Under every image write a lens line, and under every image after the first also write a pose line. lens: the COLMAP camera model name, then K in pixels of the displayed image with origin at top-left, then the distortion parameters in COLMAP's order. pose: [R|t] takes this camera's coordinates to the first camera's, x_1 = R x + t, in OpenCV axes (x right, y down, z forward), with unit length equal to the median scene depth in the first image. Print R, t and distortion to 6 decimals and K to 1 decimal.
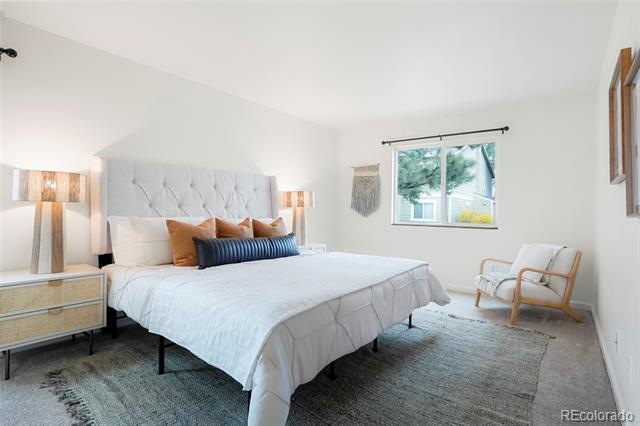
lens RADIAL K [[330.0, 0, 319.6], [0, 330.0, 210.3], [0, 0, 1]] dist [-0.023684, 0.000563]
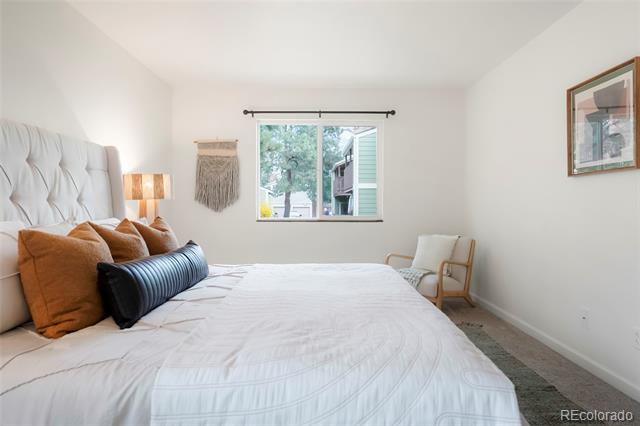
lens RADIAL K [[409.2, 0, 319.5], [0, 409.2, 212.3], [0, 0, 1]] dist [-0.003625, -0.000530]
pose [[0.791430, -0.026701, 0.610677, -0.291834], [0.011499, 0.999519, 0.028801, -0.004152], [-0.611152, -0.015772, 0.791356, 0.196712]]
